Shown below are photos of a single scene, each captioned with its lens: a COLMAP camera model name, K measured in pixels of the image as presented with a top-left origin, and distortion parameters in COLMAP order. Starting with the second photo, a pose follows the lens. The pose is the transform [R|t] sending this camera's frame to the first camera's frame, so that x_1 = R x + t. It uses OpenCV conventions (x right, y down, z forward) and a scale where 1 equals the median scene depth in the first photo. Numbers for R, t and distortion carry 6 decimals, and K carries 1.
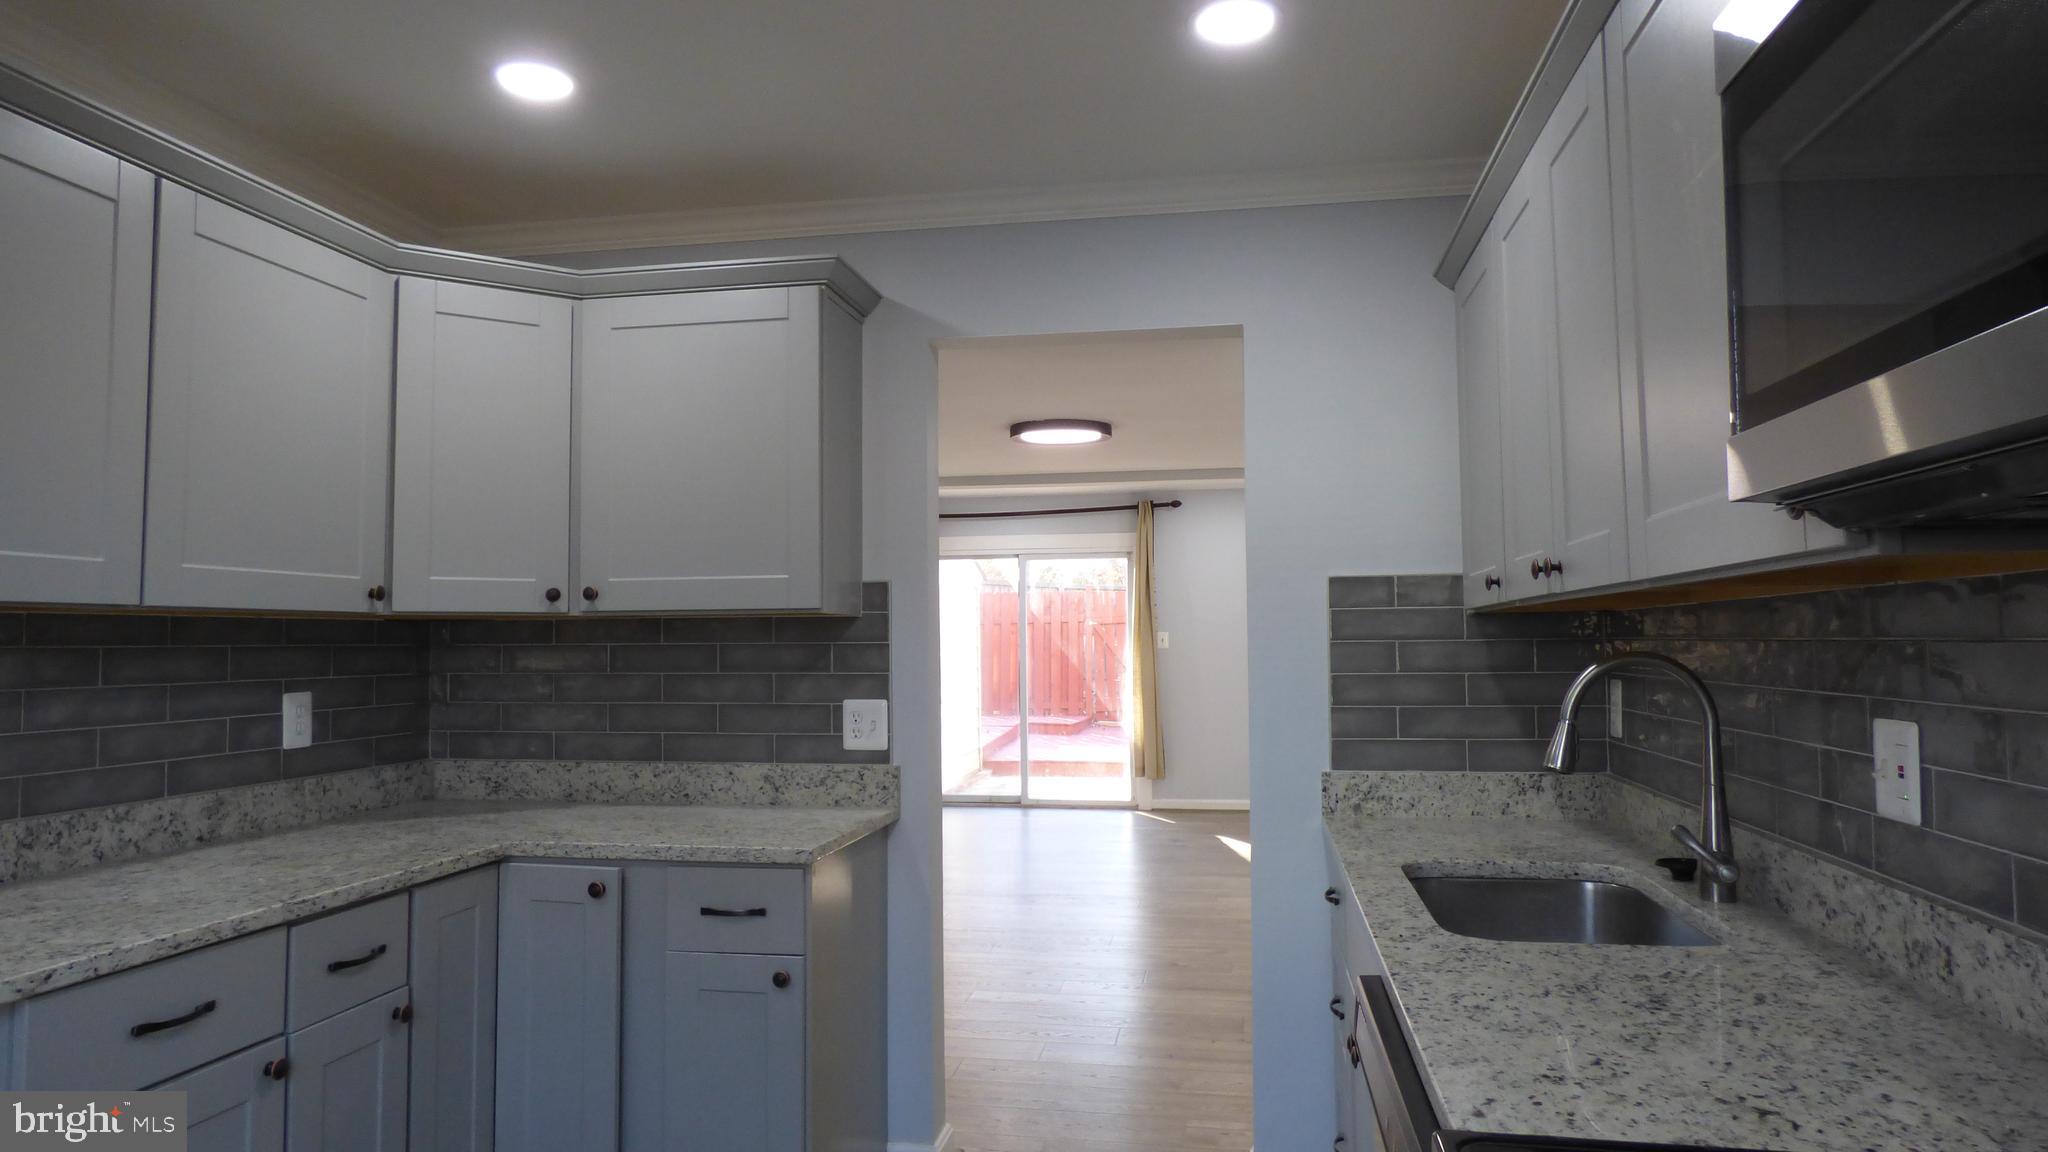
lens RADIAL K [[1255.5, 0, 1024.0], [0, 1255.5, 576.0], [0, 0, 1]] dist [-0.003679, 0.000170]
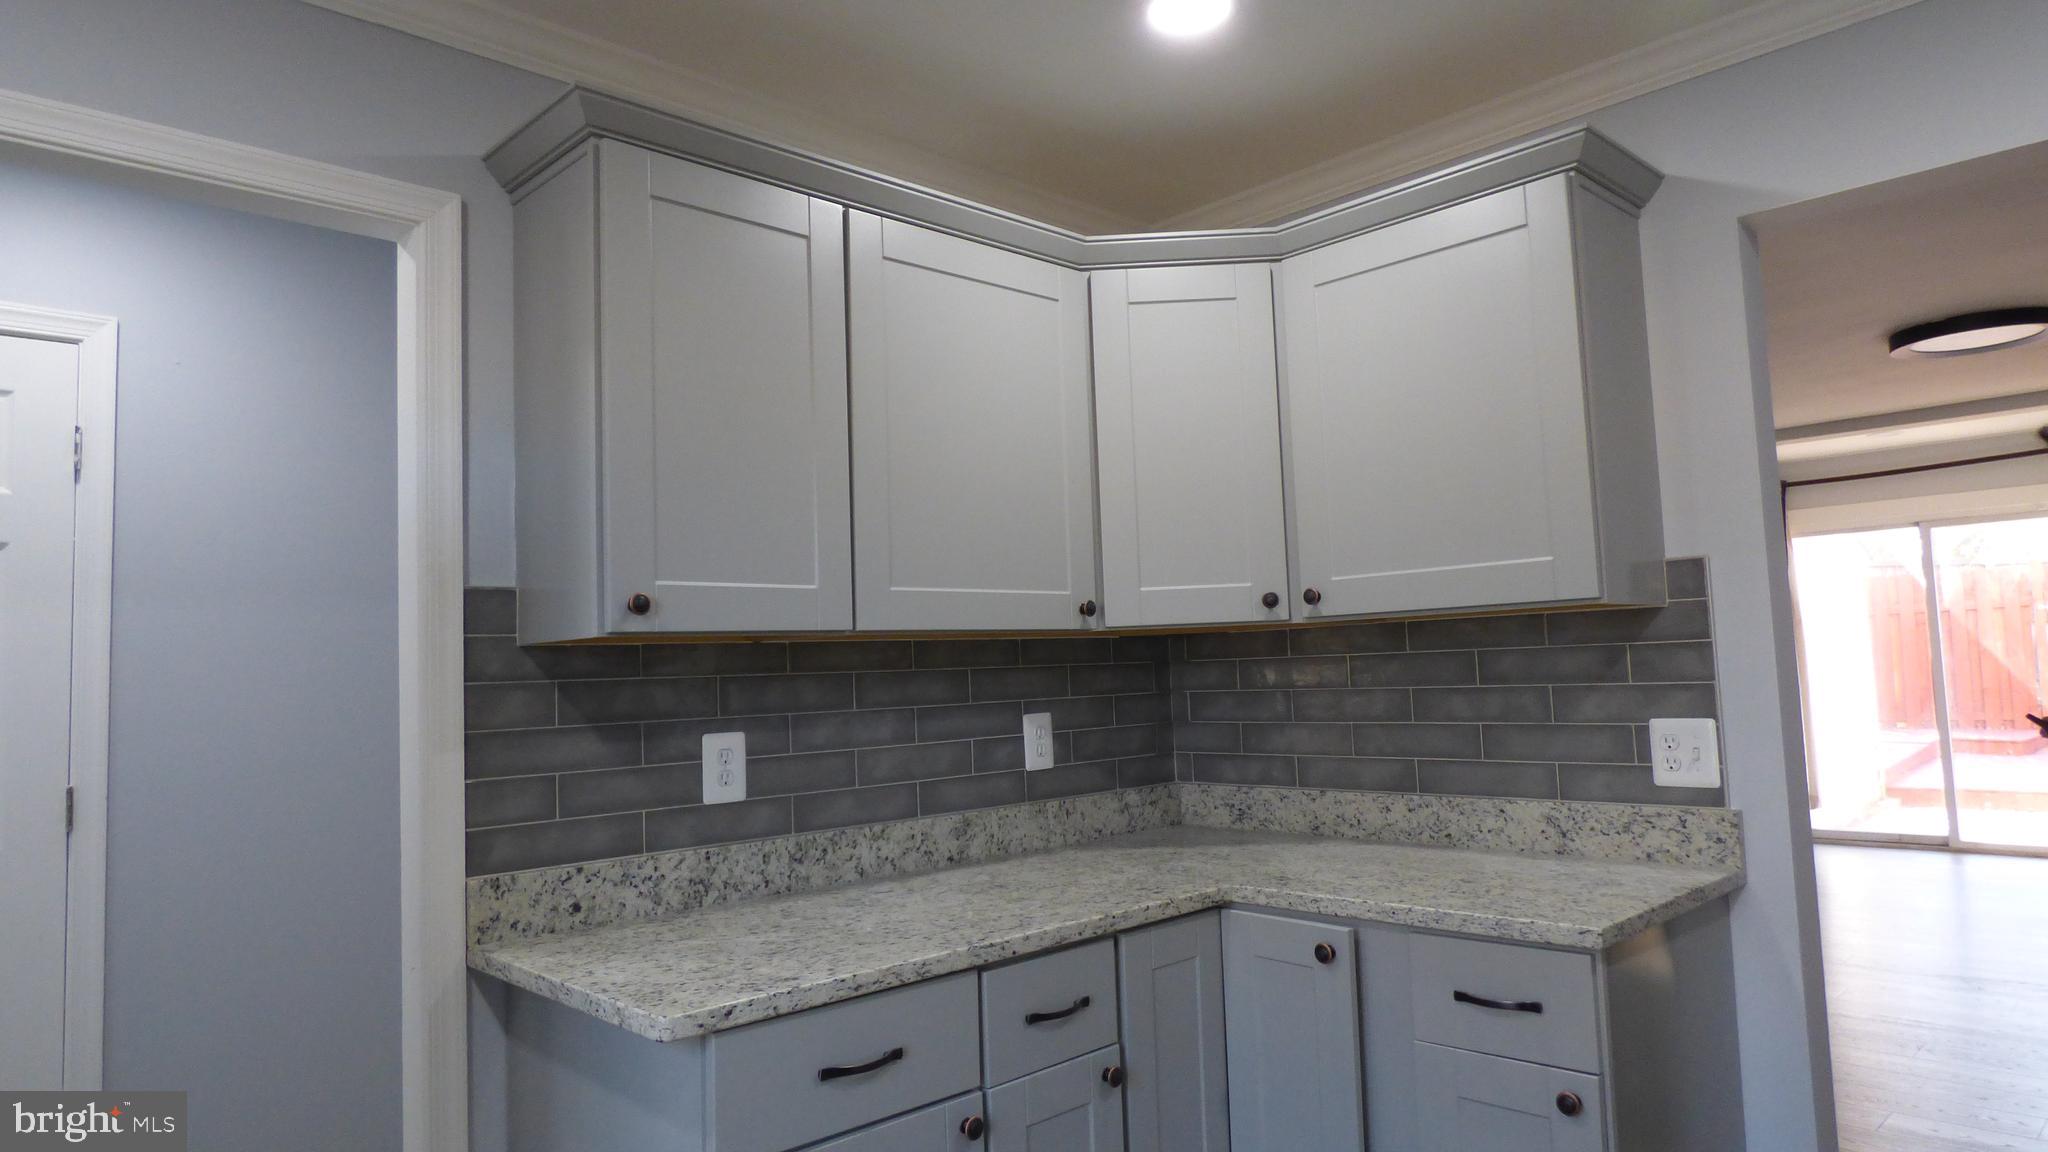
lens RADIAL K [[1241.0, 0, 1024.0], [0, 1241.0, 576.0], [0, 0, 1]] dist [-0.015192, 0.001358]
pose [[0.803109, -0.068023, -0.591936, -0.001075], [0.062171, 0.997606, -0.030291, 0.012669], [0.592579, -0.012474, 0.805415, 0.187748]]
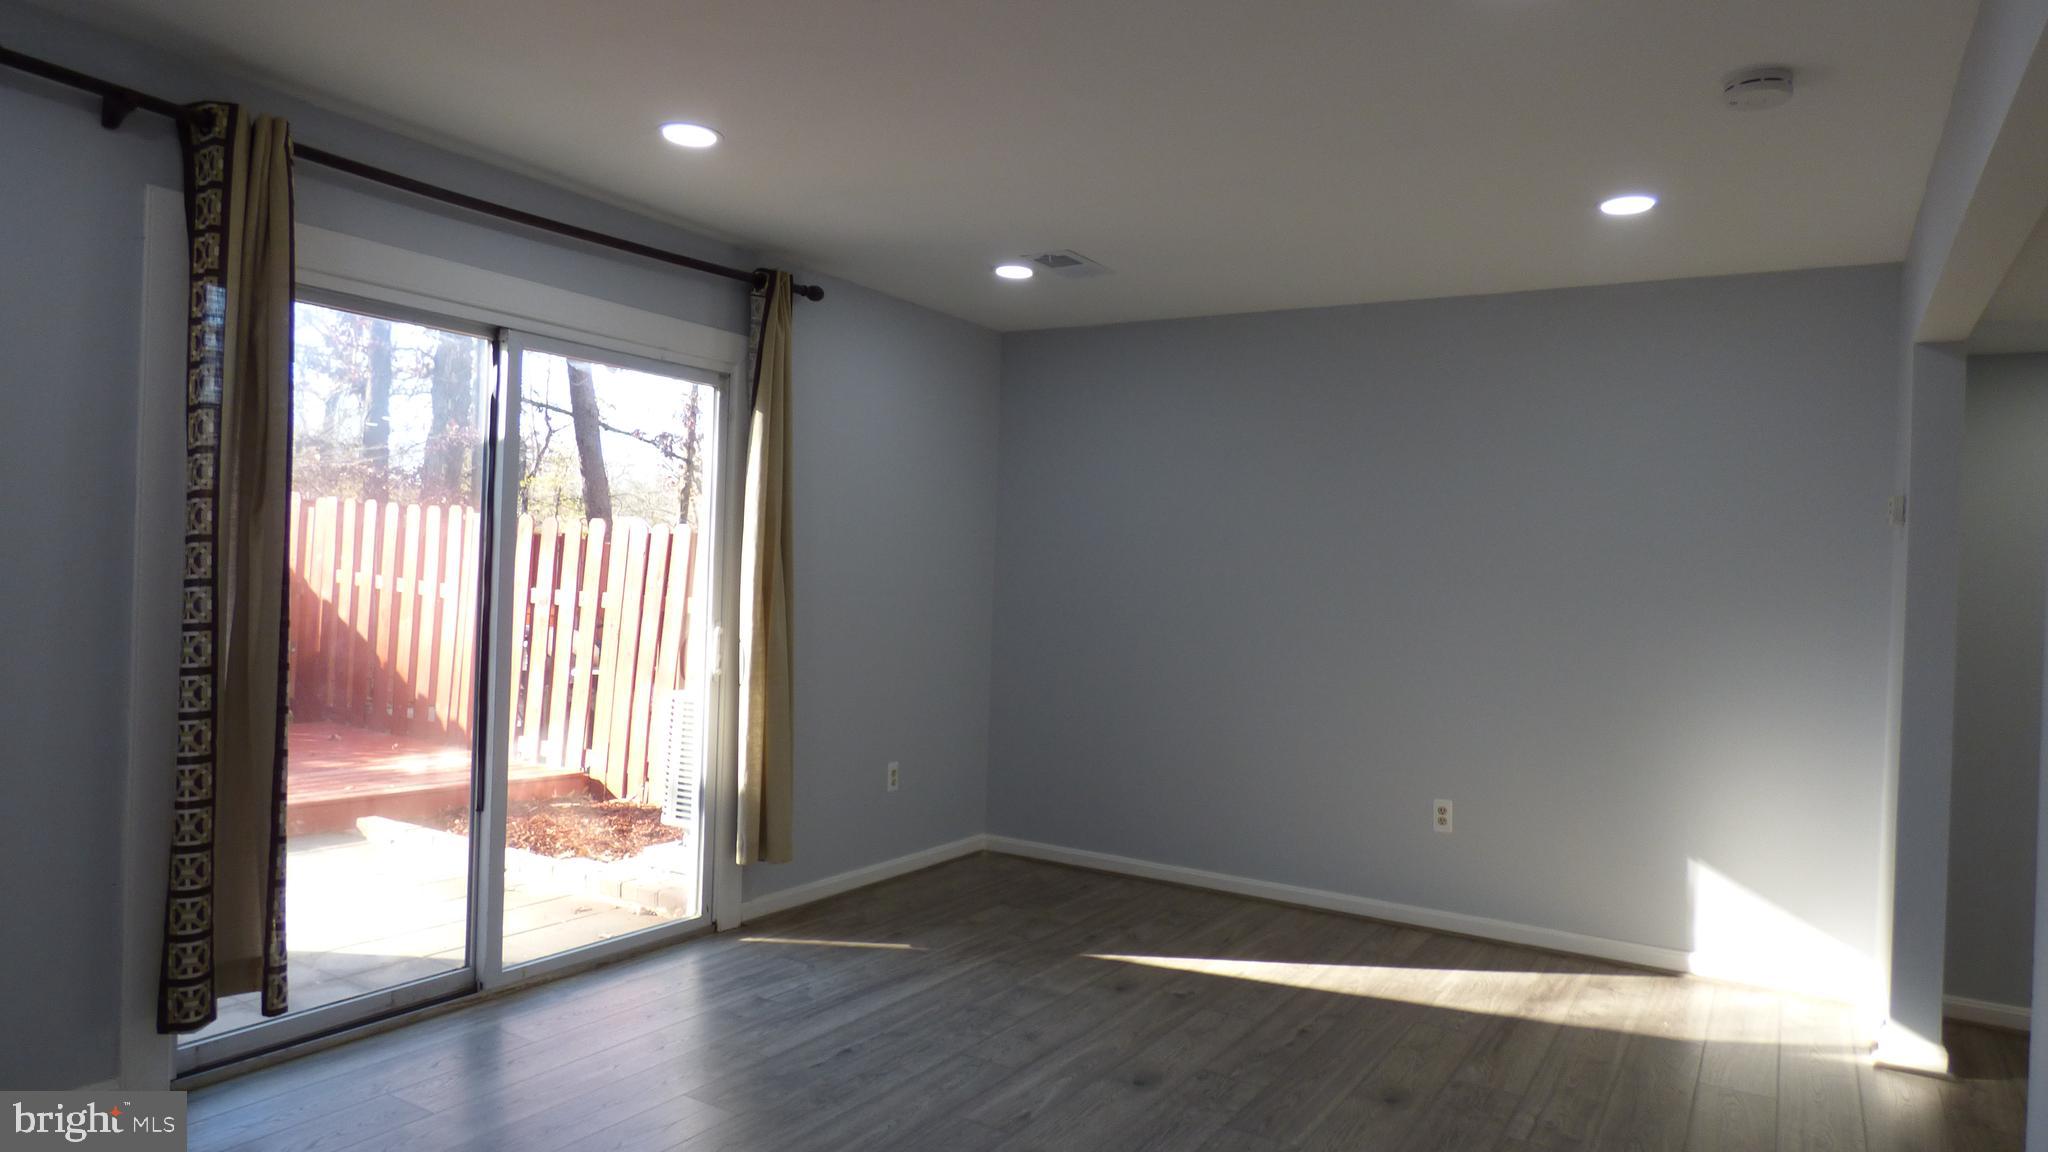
lens RADIAL K [[1267.4, 0, 1024.0], [0, 1267.4, 576.0], [0, 0, 1]] dist [-0.006632, -0.000870]
pose [[0.375252, 0.019802, 0.926711, -0.903836], [-0.084452, 0.996344, 0.012907, 0.116822], [-0.923068, -0.083105, 0.375552, 2.170901]]
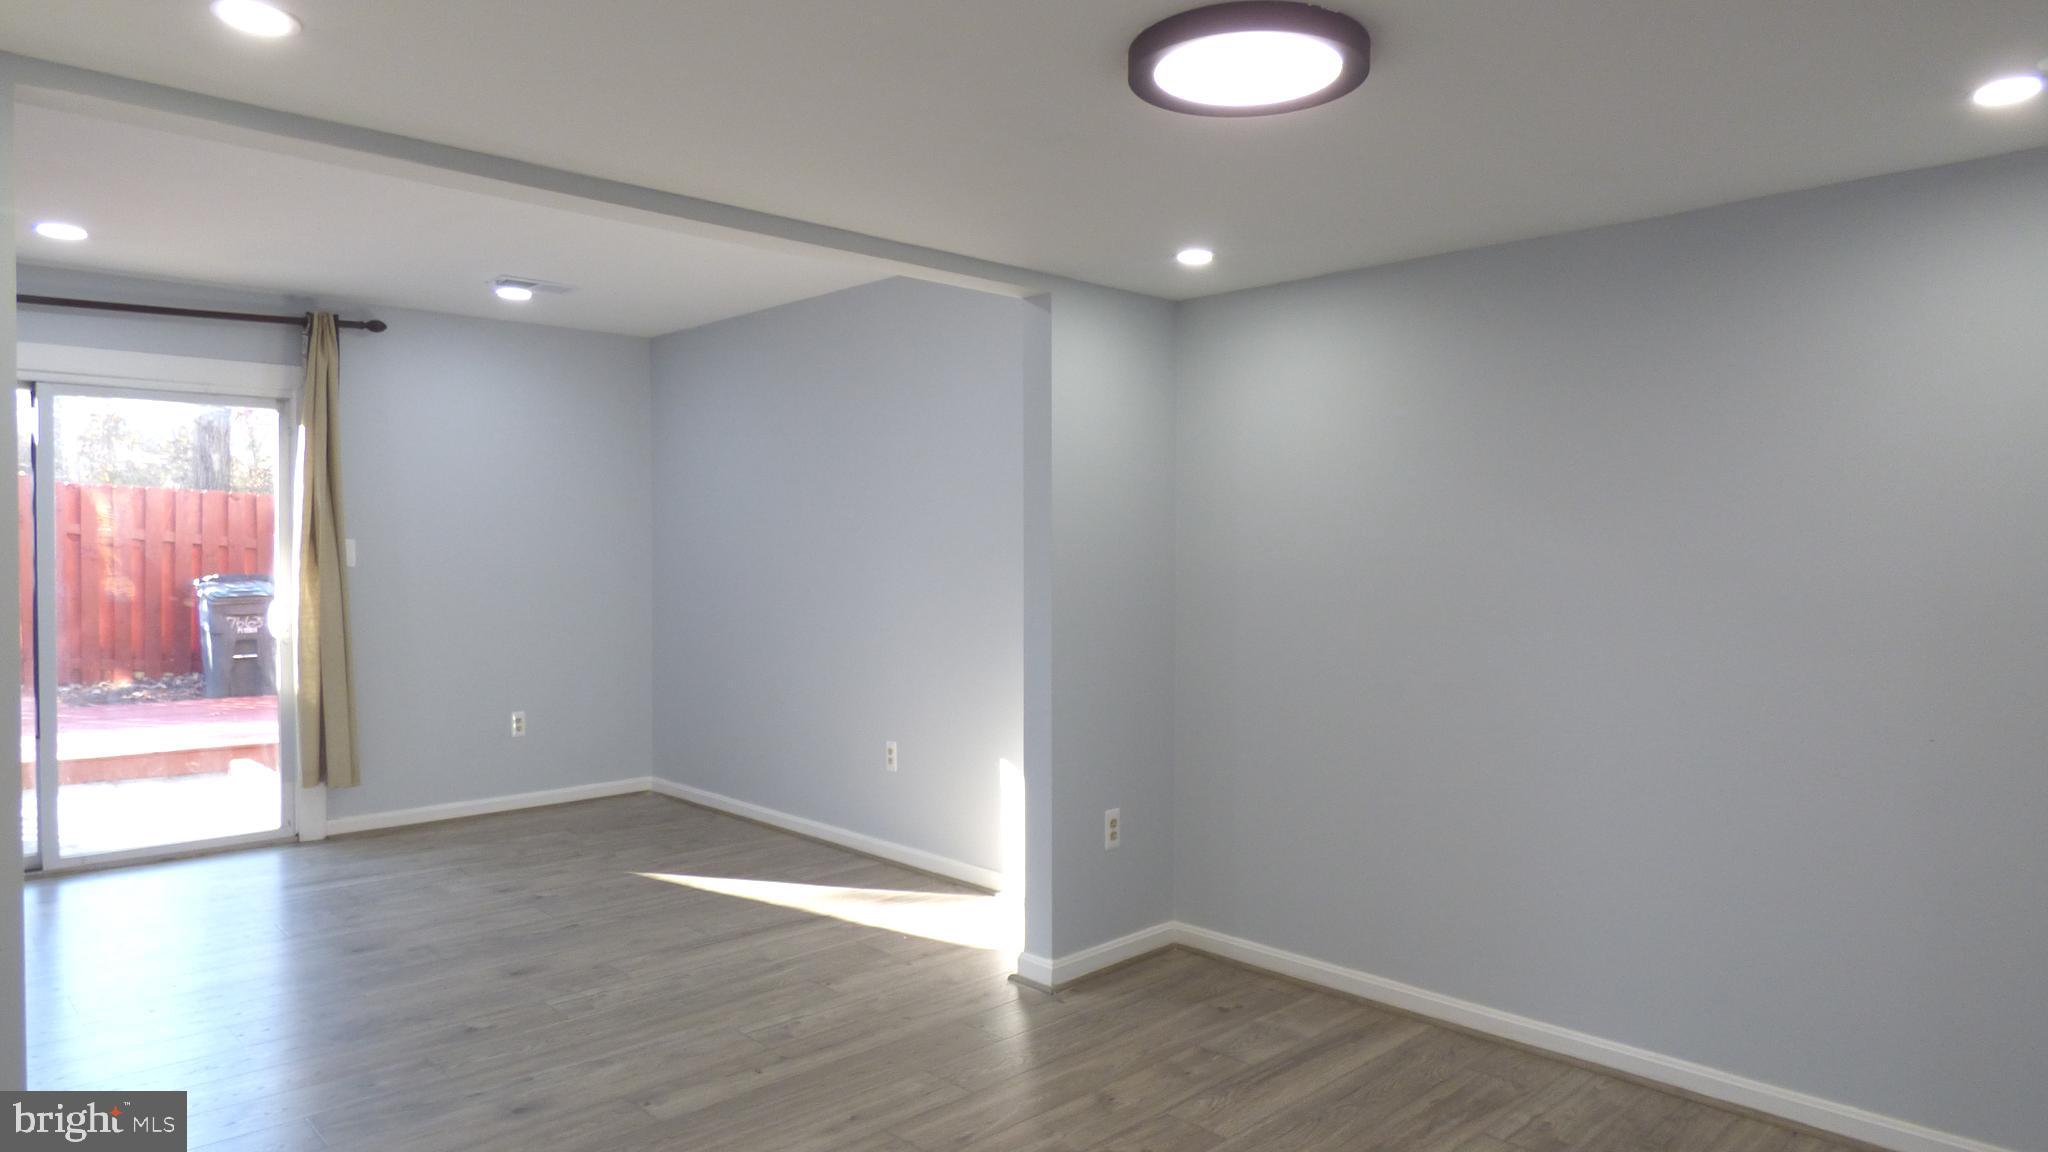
lens RADIAL K [[1255.5, 0, 1024.0], [0, 1255.5, 576.0], [0, 0, 1]] dist [-0.003679, 0.000170]
pose [[0.596425, -0.007433, 0.802634, -0.524422], [-0.044135, 0.998141, 0.042039, 0.067979], [-0.801454, -0.060497, 0.594988, 1.156516]]
